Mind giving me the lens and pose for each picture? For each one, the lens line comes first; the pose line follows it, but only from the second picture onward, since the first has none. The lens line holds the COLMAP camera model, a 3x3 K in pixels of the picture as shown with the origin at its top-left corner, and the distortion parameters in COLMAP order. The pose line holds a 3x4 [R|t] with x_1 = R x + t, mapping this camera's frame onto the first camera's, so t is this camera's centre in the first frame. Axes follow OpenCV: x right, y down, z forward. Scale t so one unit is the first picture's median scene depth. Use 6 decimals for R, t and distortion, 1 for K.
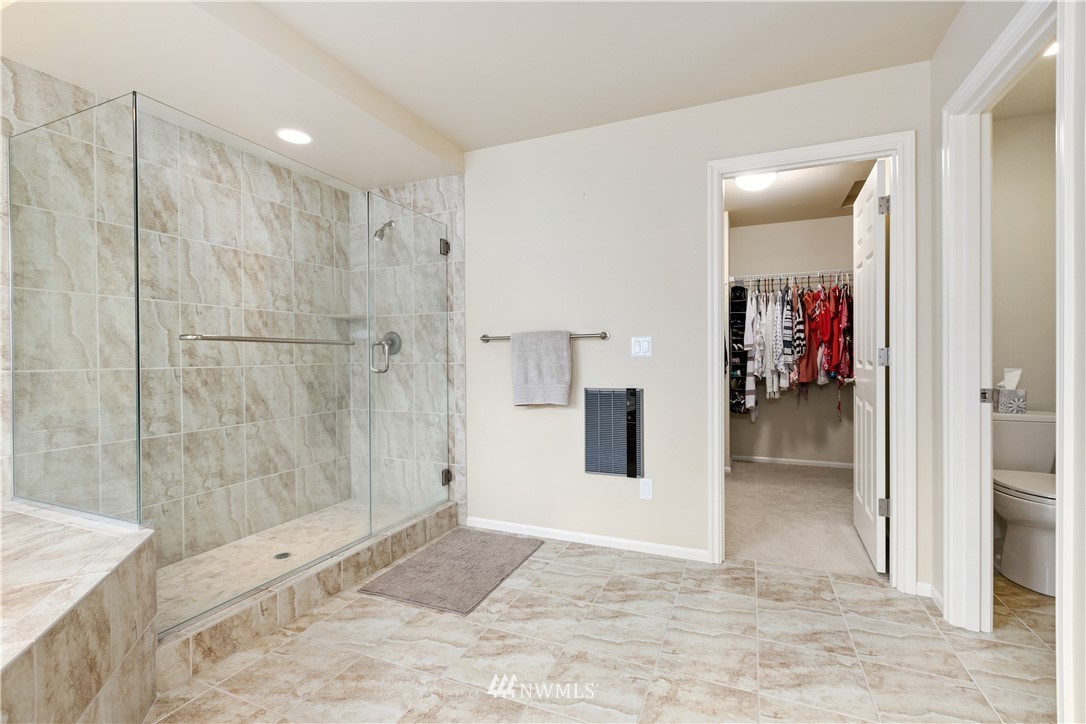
lens RADIAL K [[487.3, 0, 544.6], [0, 487.3, 355.6], [0, 0, 1]] dist [0.001884, 0.000610]
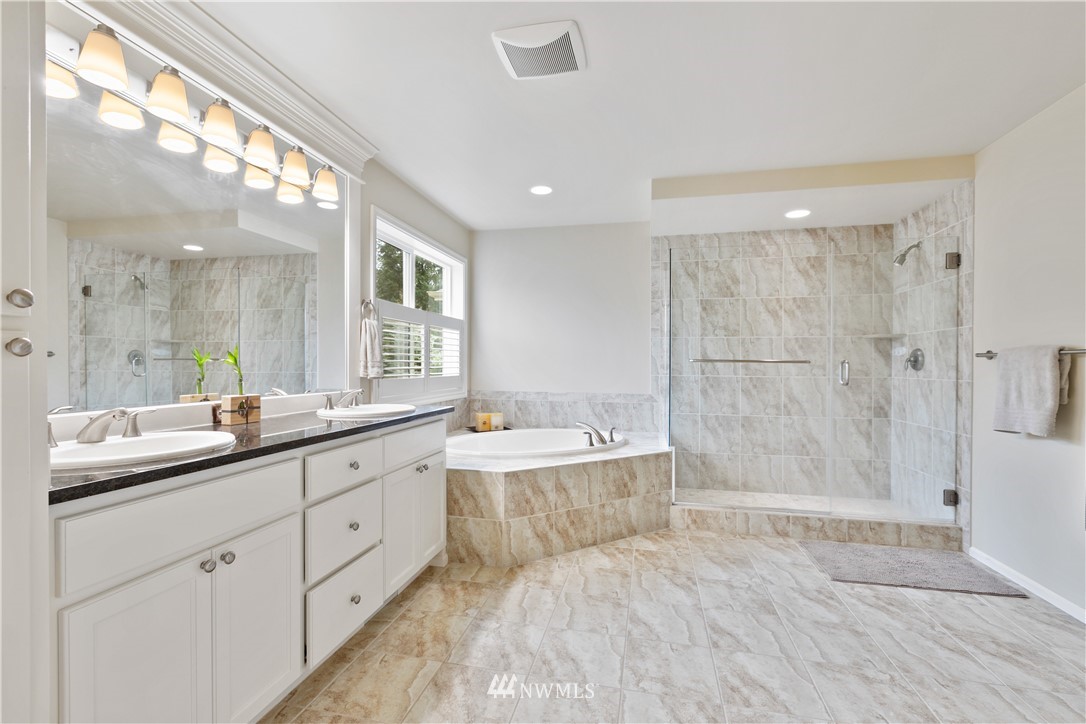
lens RADIAL K [[487.3, 0, 539.7], [0, 487.3, 364.9], [0, 0, 1]] dist [0.001884, 0.000610]
pose [[0.180261, 0.007668, -0.983589, 0.737305], [-0.008875, 0.999942, 0.006169, -0.017286], [0.983579, 0.007617, 0.180318, 0.022912]]
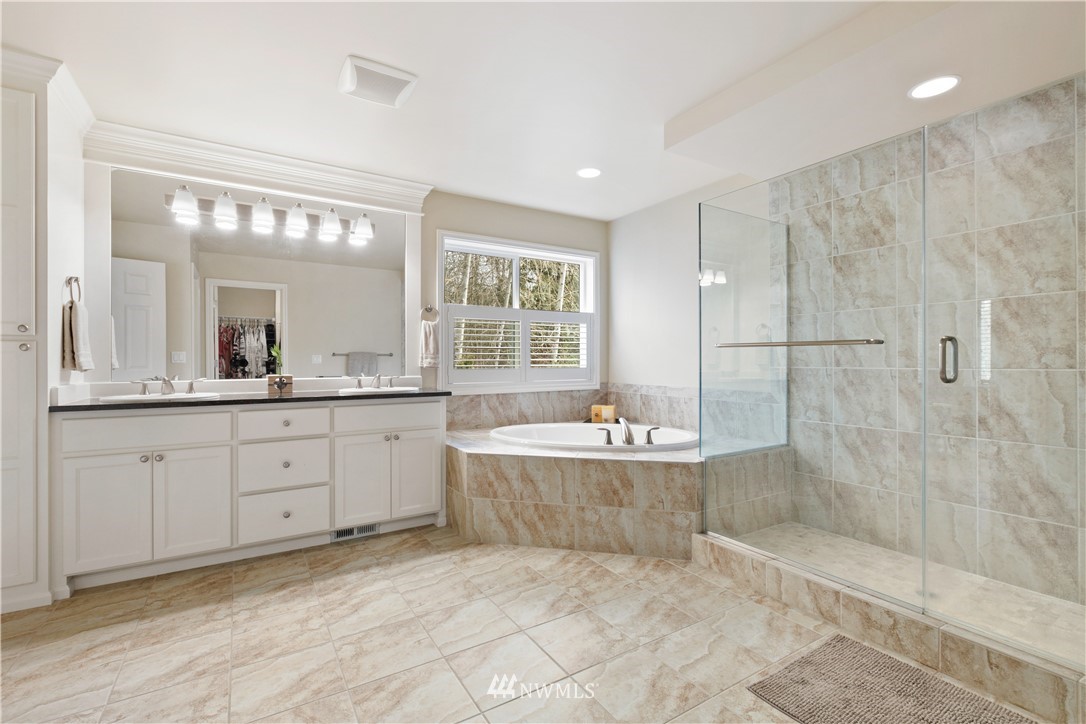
lens RADIAL K [[487.3, 0, 542.2], [0, 487.3, 357.9], [0, 0, 1]] dist [0.001884, 0.000610]
pose [[-0.575306, 0.002636, -0.817934, 0.531611], [0.005490, 0.999985, -0.000639, -0.001550], [0.817920, -0.004858, -0.575312, 0.936791]]
